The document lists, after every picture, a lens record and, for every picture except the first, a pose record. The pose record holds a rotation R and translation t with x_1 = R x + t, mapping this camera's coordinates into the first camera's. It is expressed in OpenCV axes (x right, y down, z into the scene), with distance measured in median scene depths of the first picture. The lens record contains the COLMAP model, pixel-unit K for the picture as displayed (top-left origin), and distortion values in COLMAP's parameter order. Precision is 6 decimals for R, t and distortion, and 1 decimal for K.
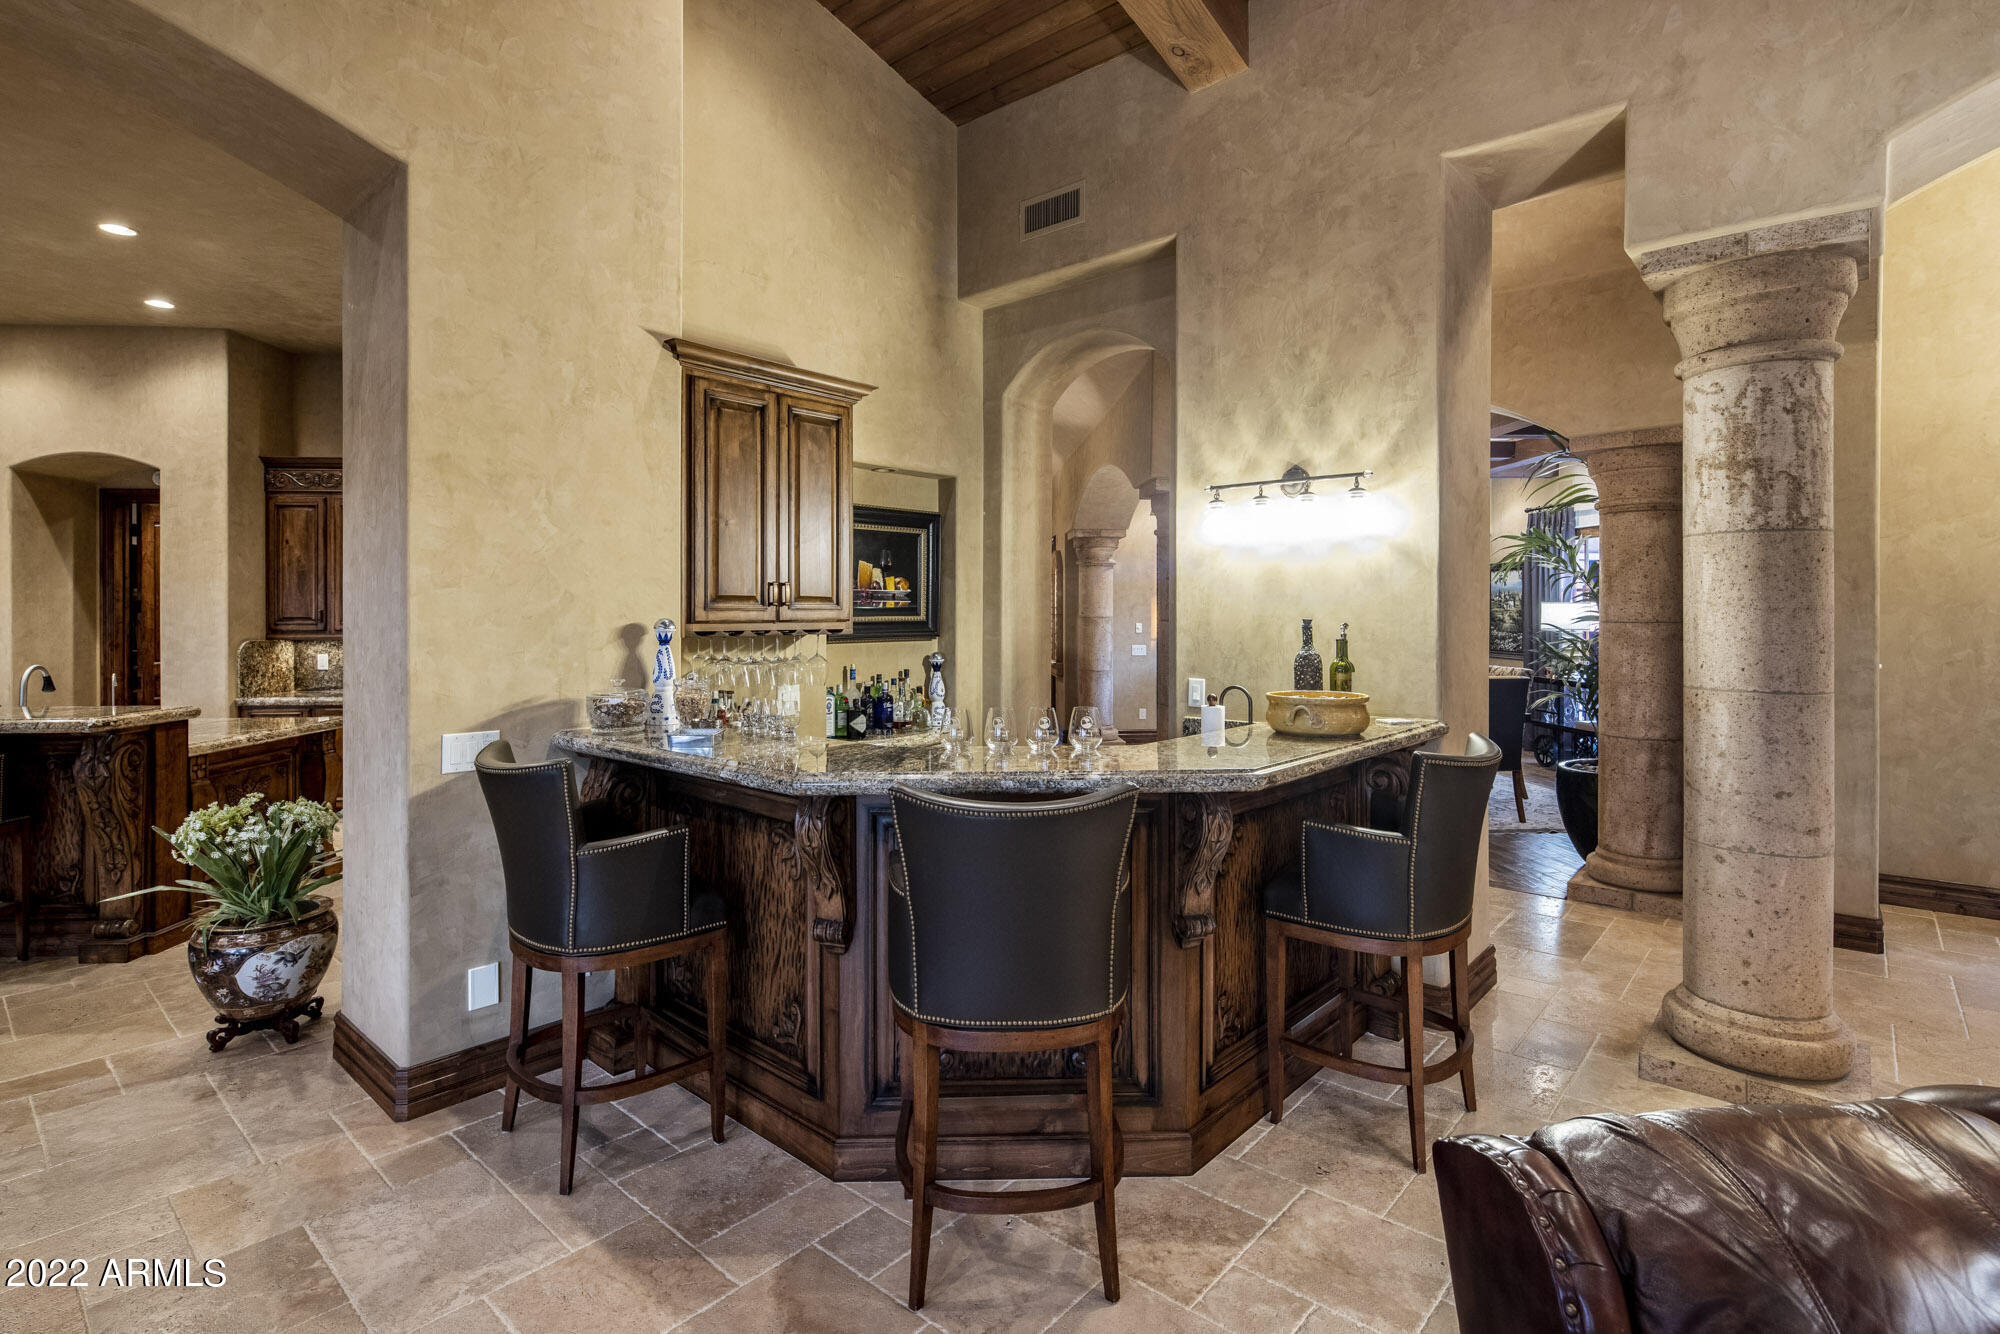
lens RADIAL K [[960.0, 0, 995.3], [0, 960.0, 620.9], [0, 0, 1]] dist [0.000727, -0.001423]
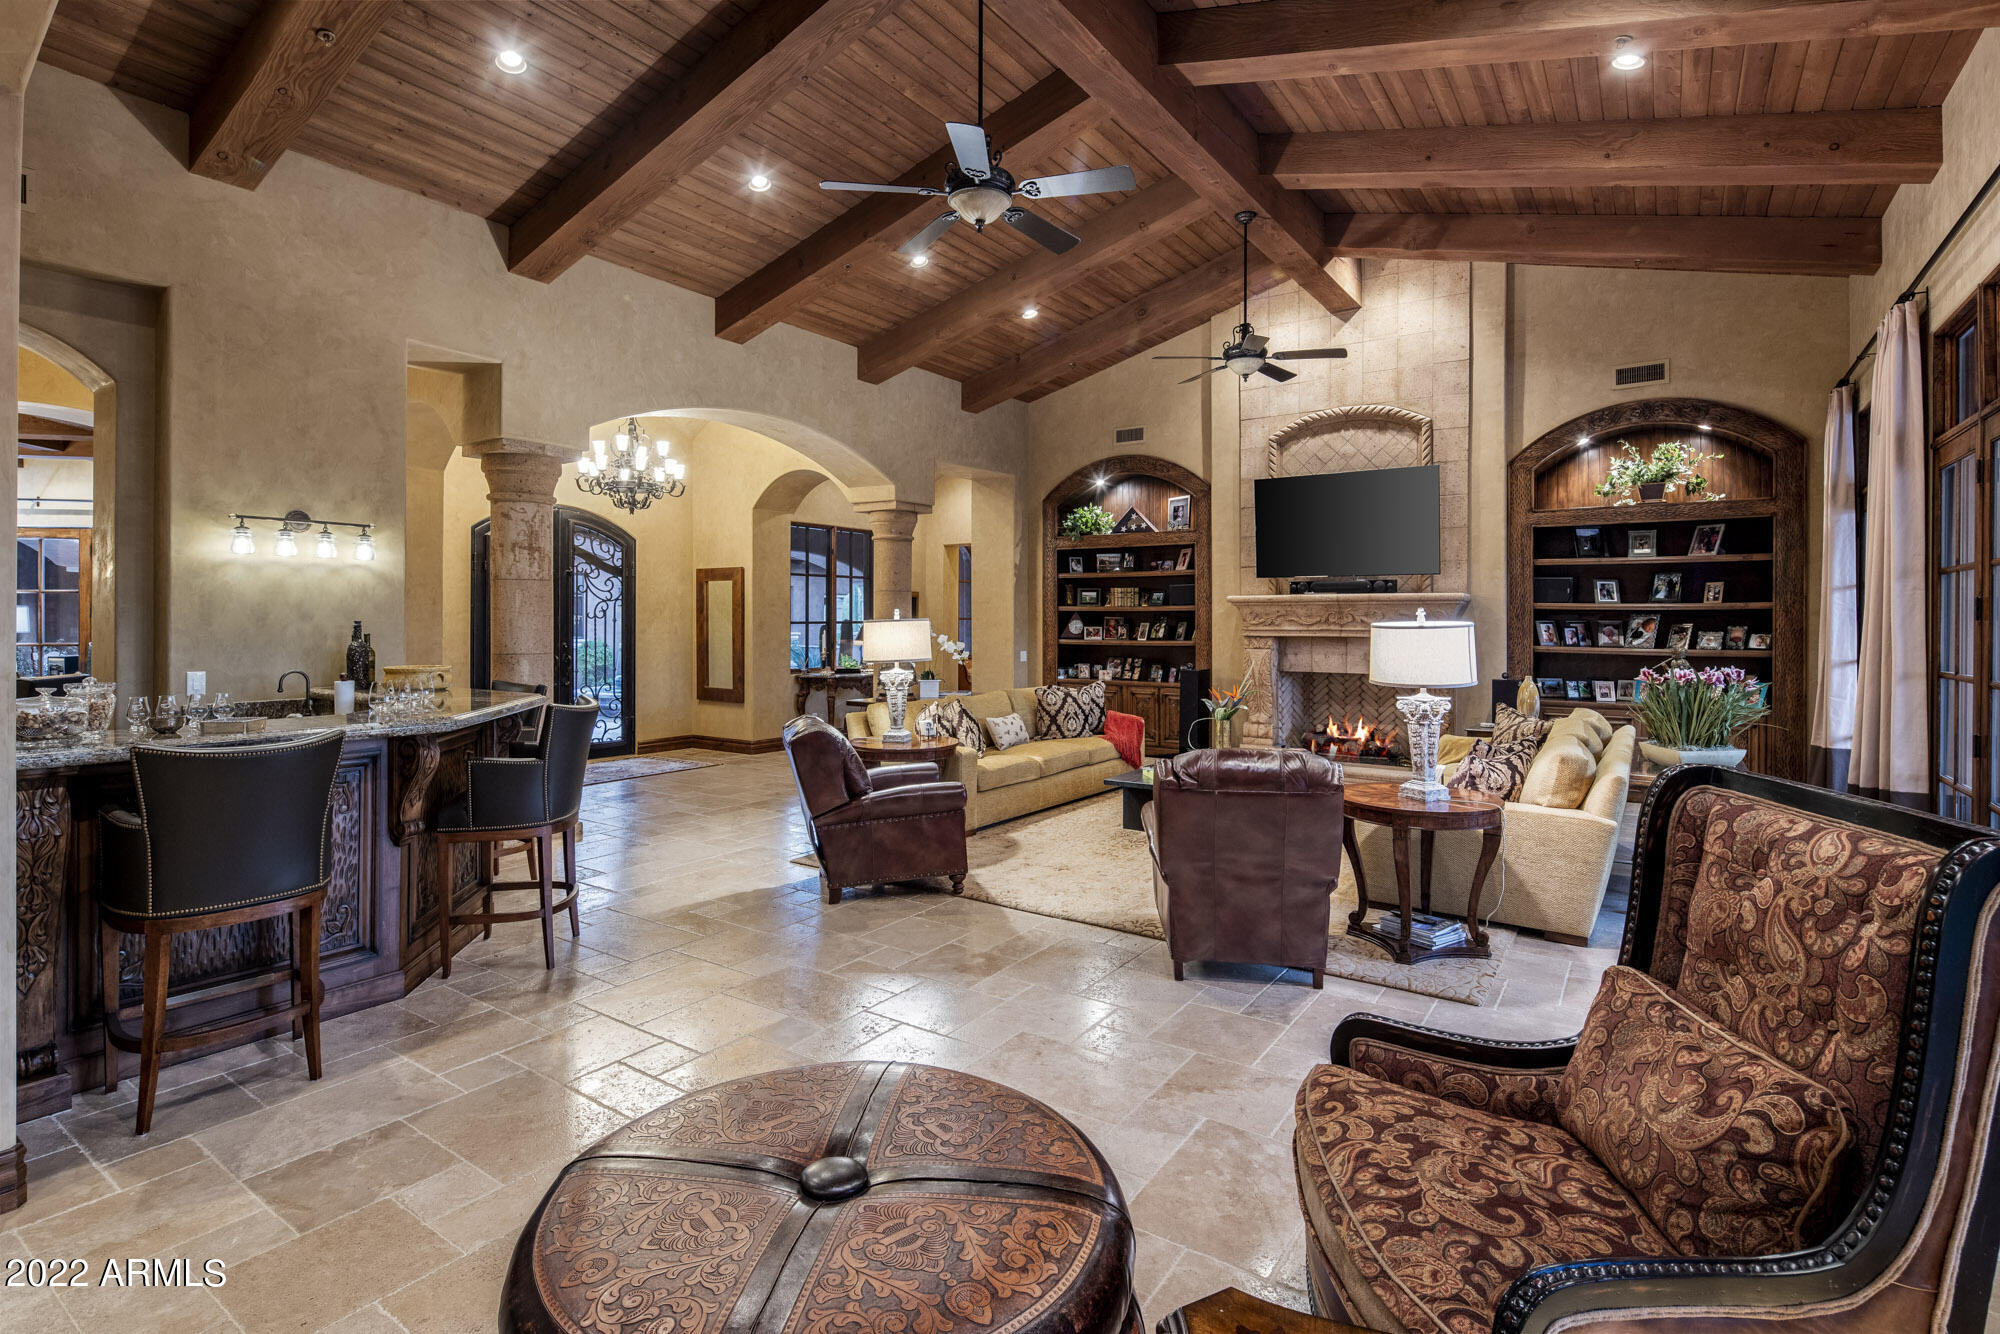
lens RADIAL K [[966.6, 0, 994.3], [0, 966.6, 622.3], [0, 0, 1]] dist [-0.000492, -0.000155]
pose [[-0.118827, -0.002099, 0.992913, -0.969188], [0.004584, 0.999986, 0.002663, 0.001011], [-0.992904, 0.004868, -0.118816, 0.145429]]
